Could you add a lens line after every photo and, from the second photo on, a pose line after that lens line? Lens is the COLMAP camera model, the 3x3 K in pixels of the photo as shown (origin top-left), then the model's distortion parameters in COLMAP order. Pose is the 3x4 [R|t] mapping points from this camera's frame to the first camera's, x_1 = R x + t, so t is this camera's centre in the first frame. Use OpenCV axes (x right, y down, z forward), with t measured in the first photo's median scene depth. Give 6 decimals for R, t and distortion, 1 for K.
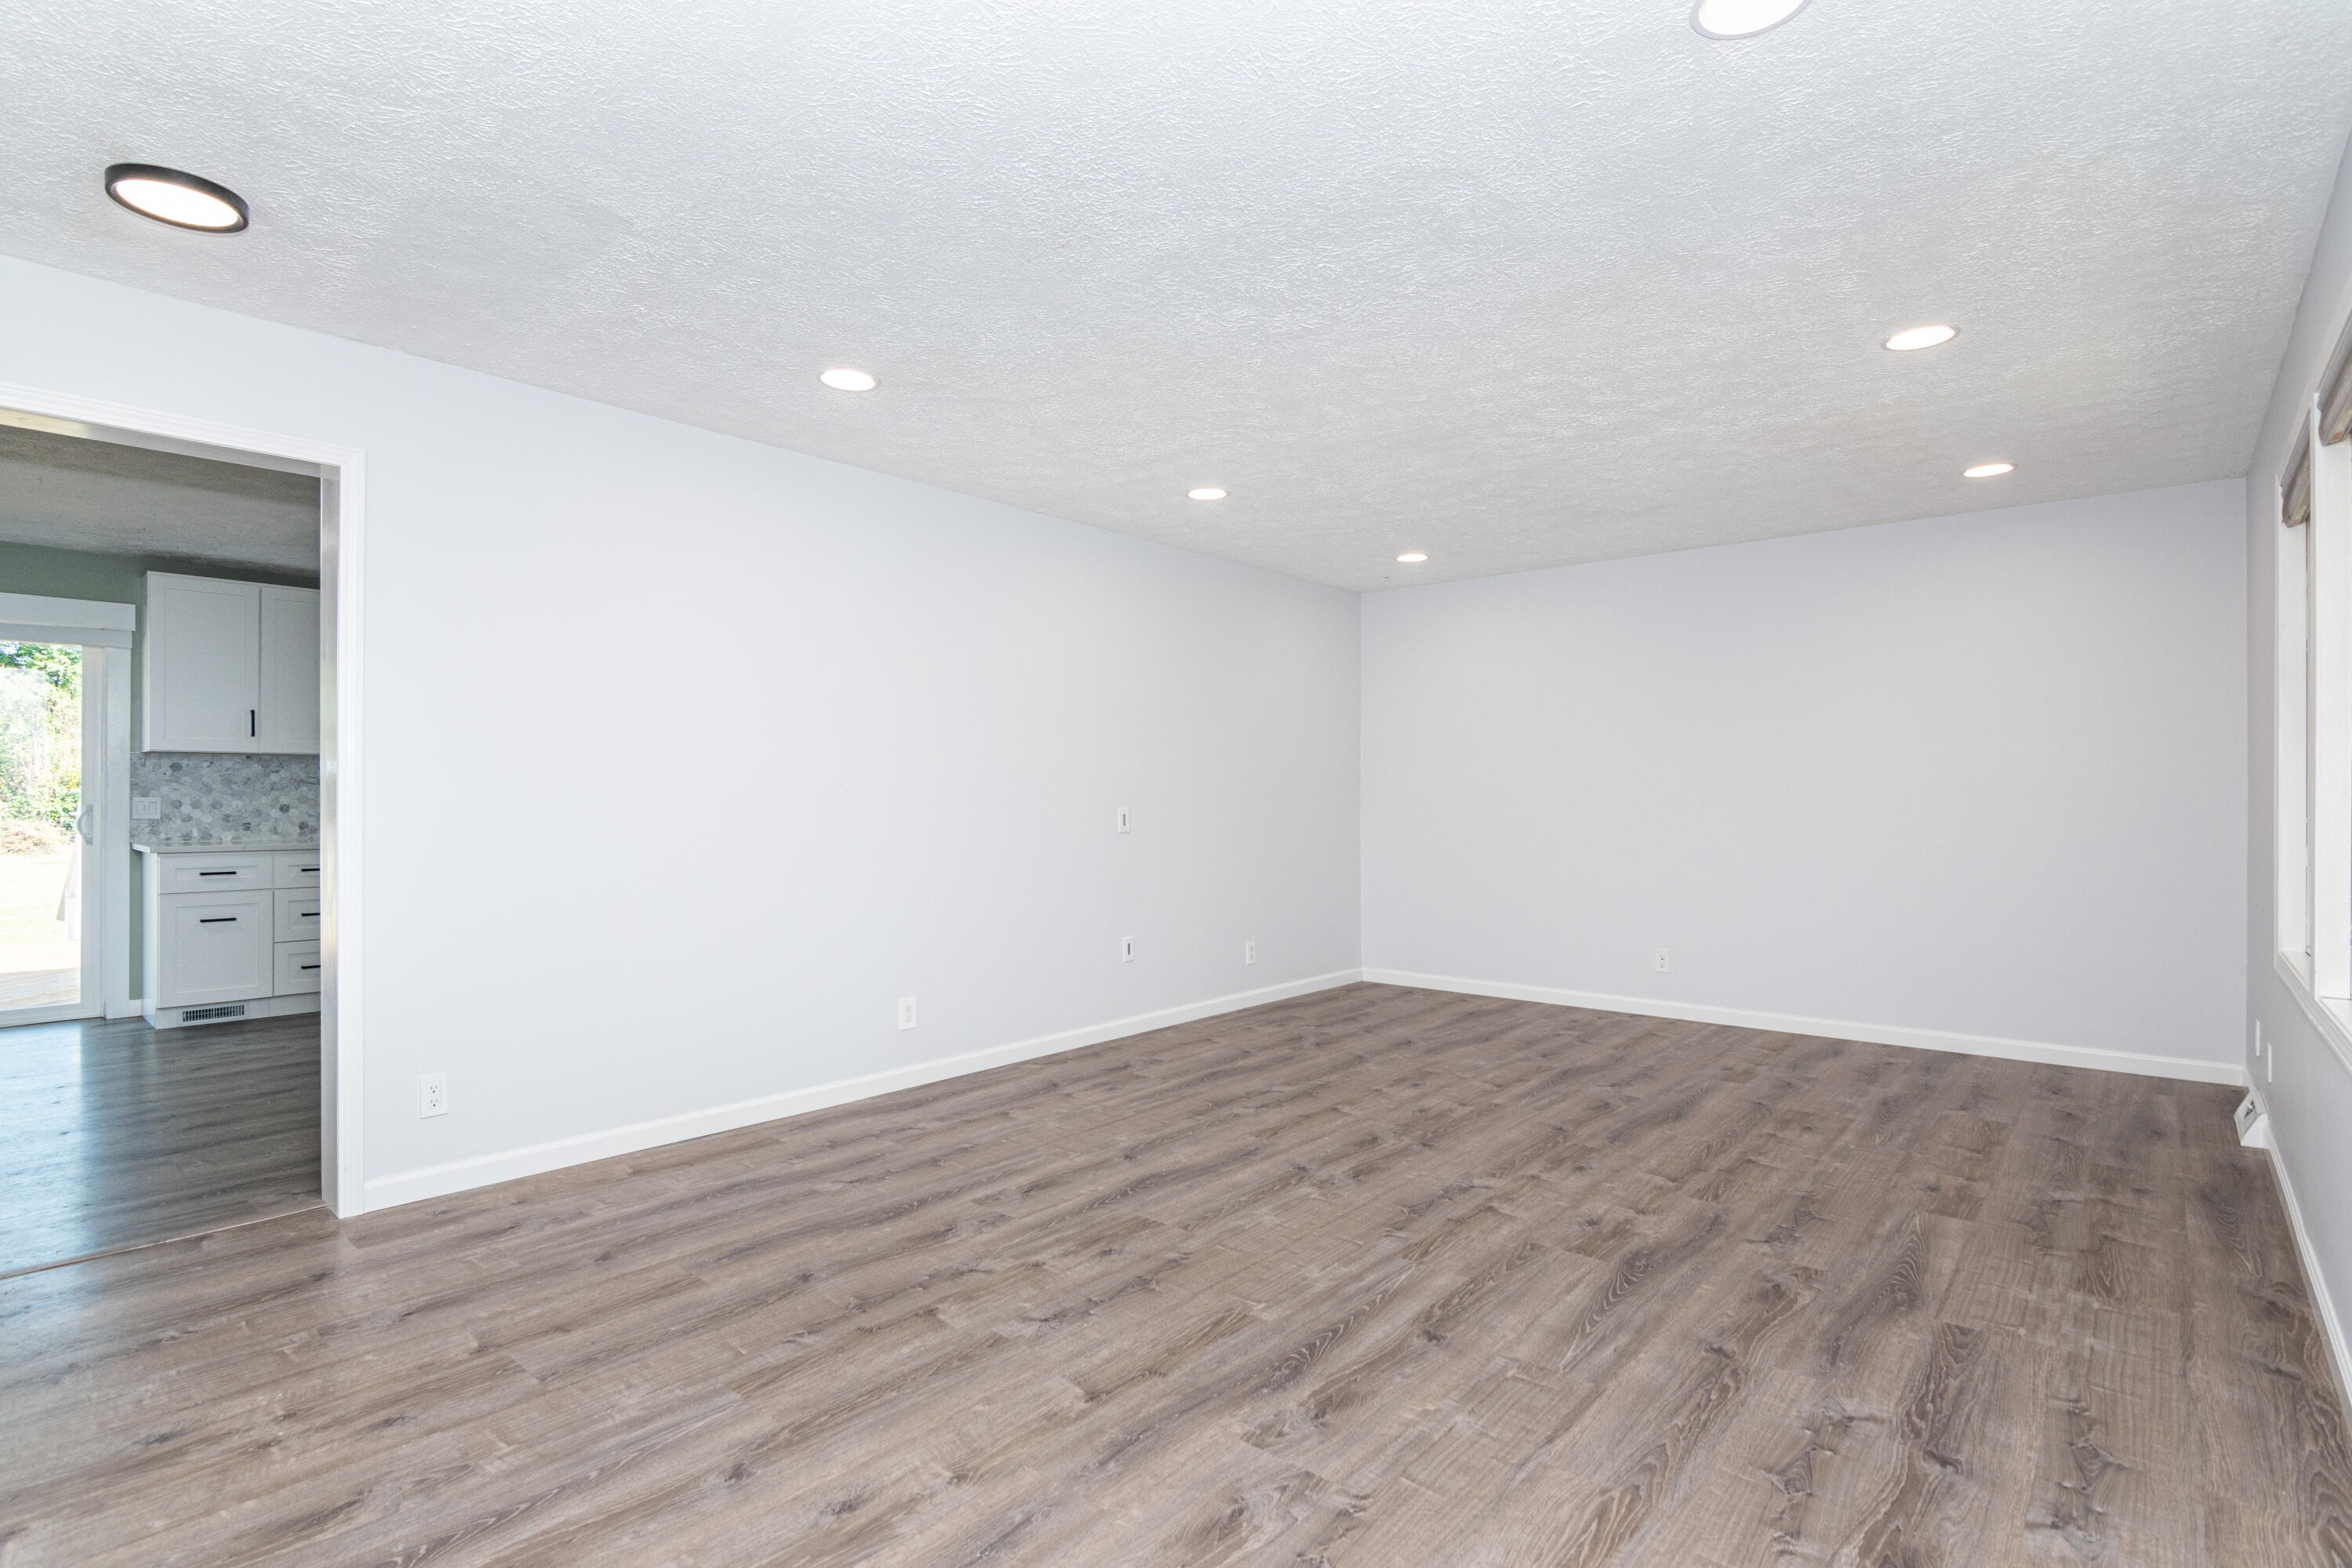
lens RADIAL K [[1141.4, 0, 1168.5], [0, 1141.4, 788.0], [0, 0, 1]] dist [-0.003084, -0.004333]
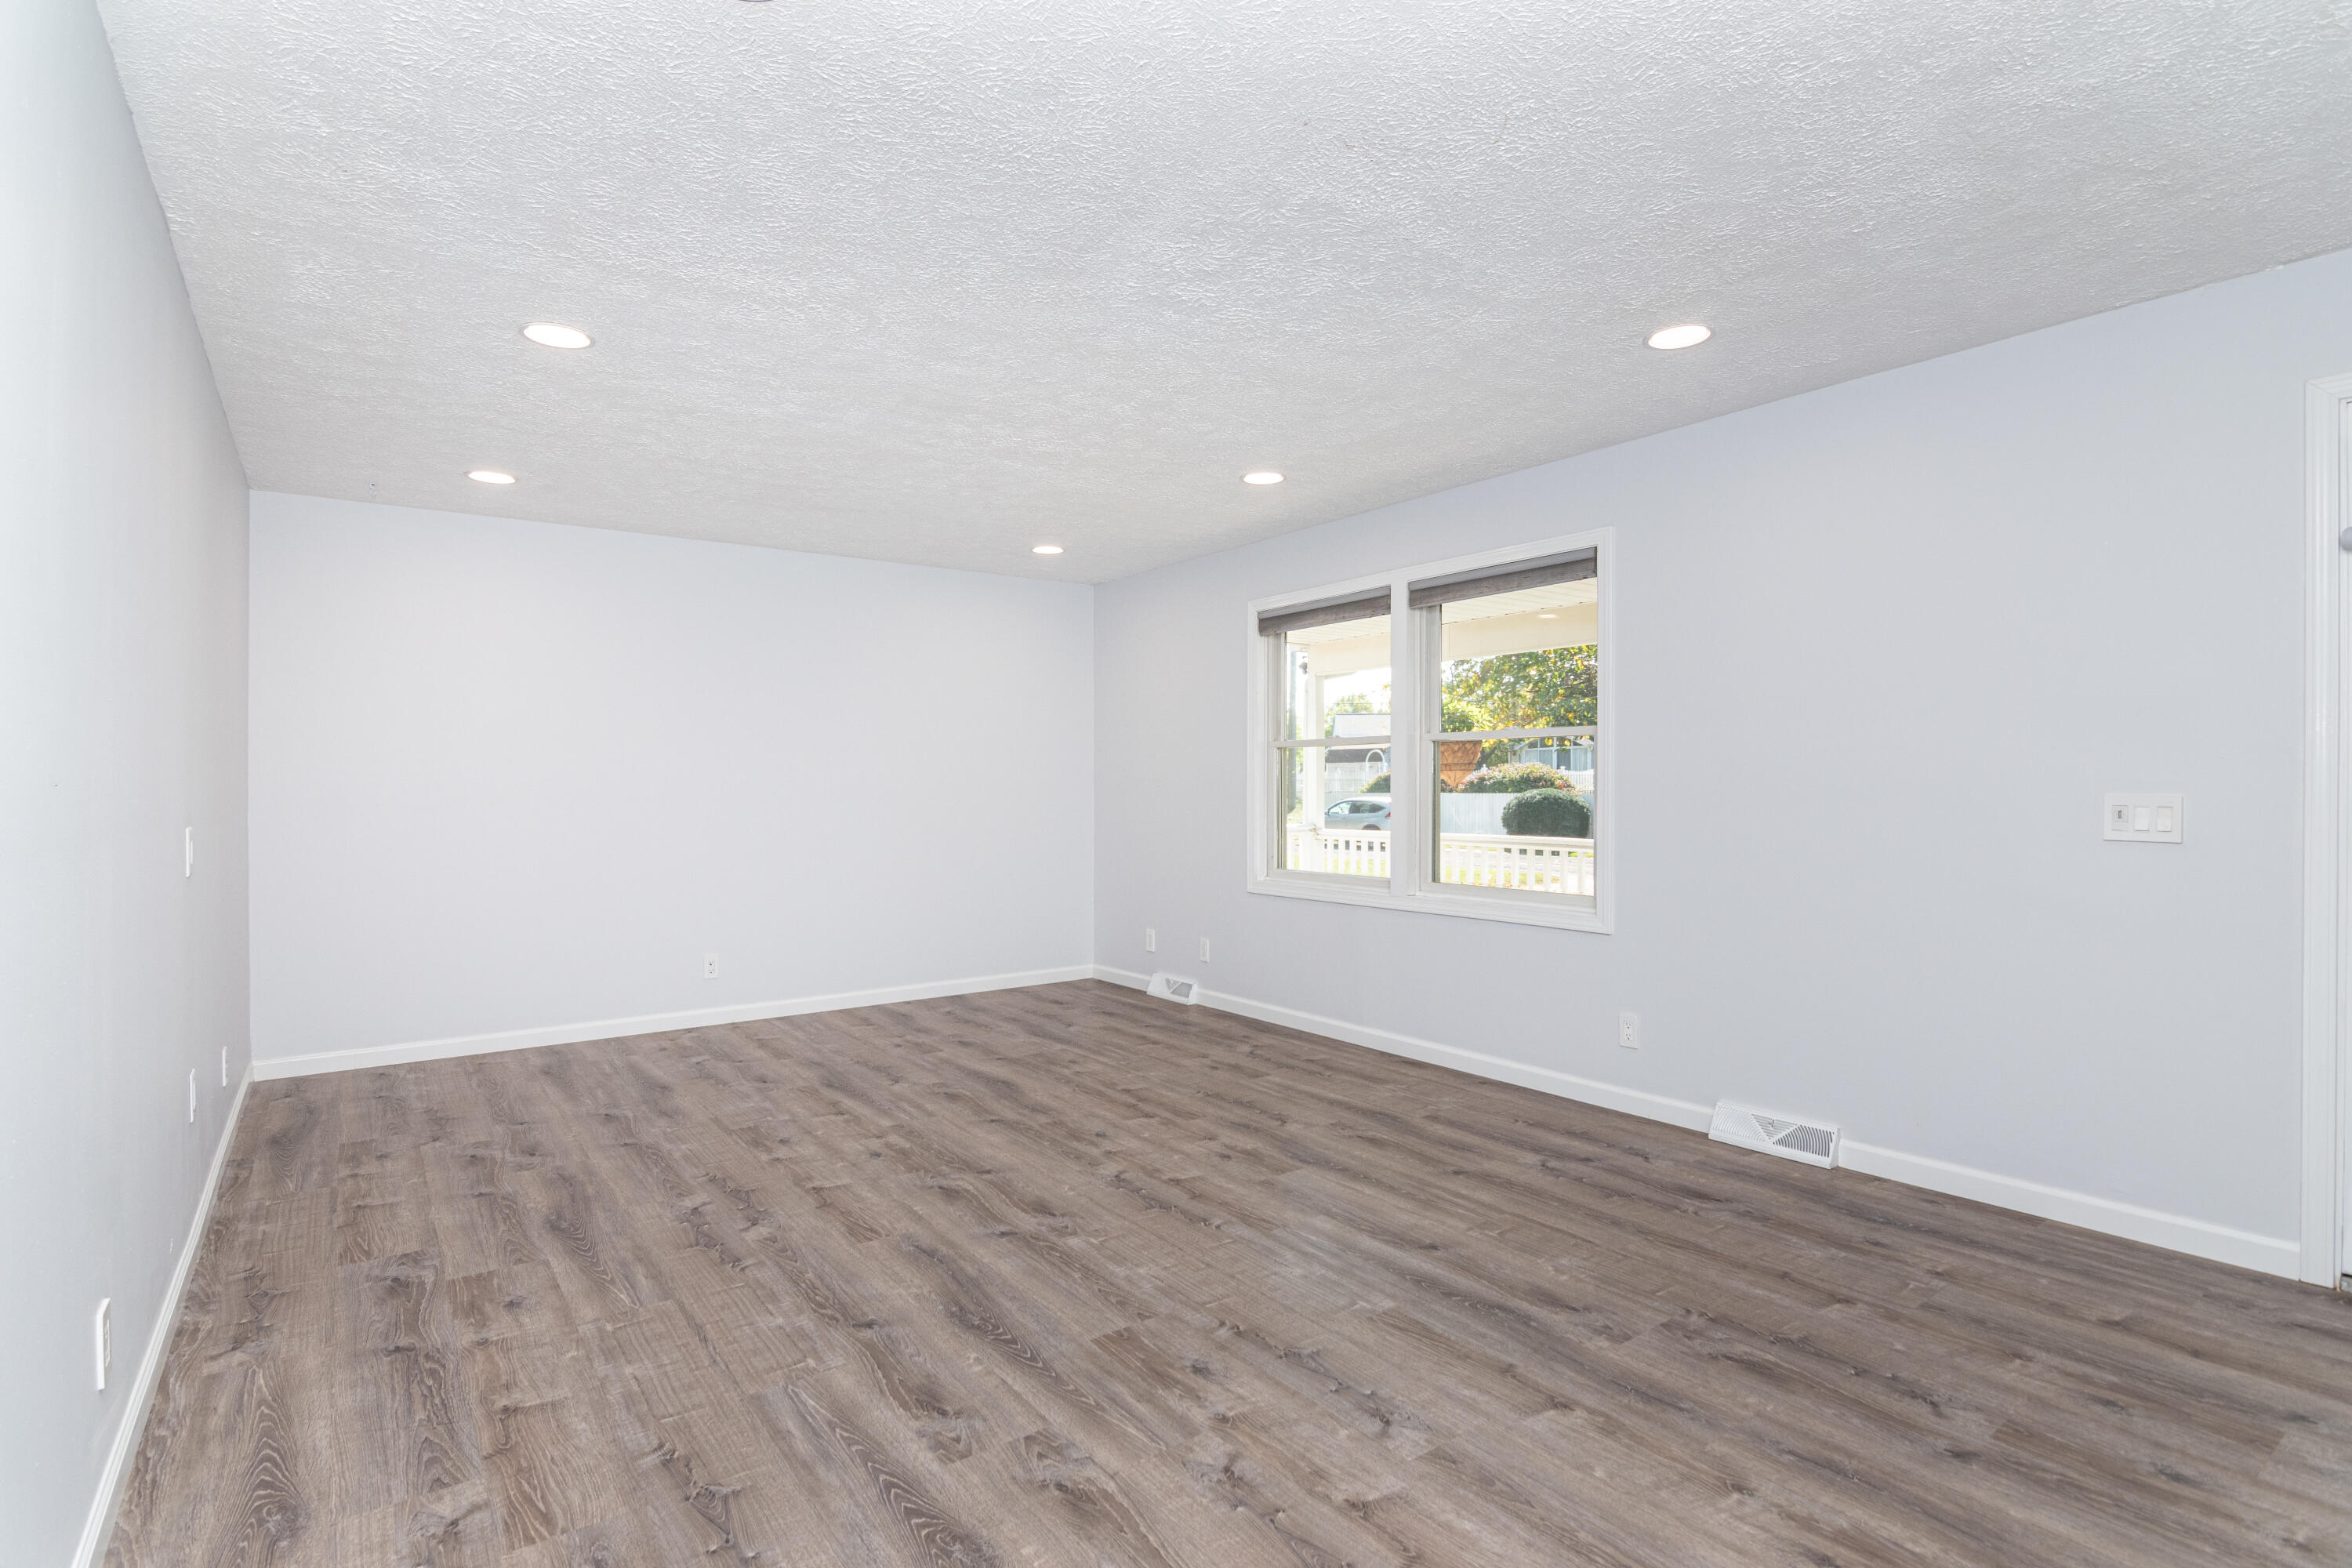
lens RADIAL K [[1141.4, 0, 1168.5], [0, 1141.4, 788.0], [0, 0, 1]] dist [-0.003084, -0.004333]
pose [[0.224771, -0.004923, 0.974399, -0.695632], [-0.001495, 0.999984, 0.005397, -0.005197], [-0.974410, -0.002669, 0.224760, 0.699314]]
